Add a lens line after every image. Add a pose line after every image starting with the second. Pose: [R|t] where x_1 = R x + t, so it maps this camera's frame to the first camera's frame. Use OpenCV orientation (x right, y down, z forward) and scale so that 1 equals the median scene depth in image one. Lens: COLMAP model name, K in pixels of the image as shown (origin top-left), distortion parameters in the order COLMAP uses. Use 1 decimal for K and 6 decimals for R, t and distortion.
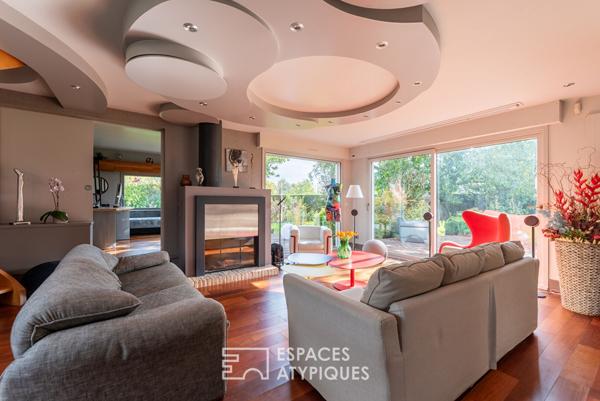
lens RADIAL K [[248.8, 0, 297.8], [0, 248.8, 203.5], [0, 0, 1]] dist [-0.000373, -0.000035]
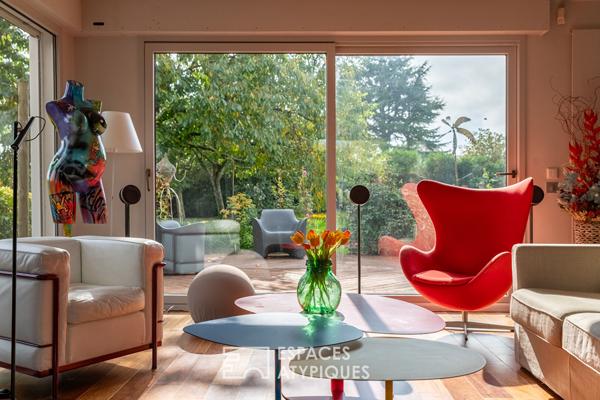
lens RADIAL K [[602.3, 0, 300.2], [0, 602.3, 207.8], [0, 0, 1]] dist [0.011476, 0.015458]
pose [[0.582691, -0.017767, 0.812500, -0.415907], [0.006803, 0.999833, 0.016985, 0.059886], [-0.812665, -0.004370, 0.582714, 0.493701]]
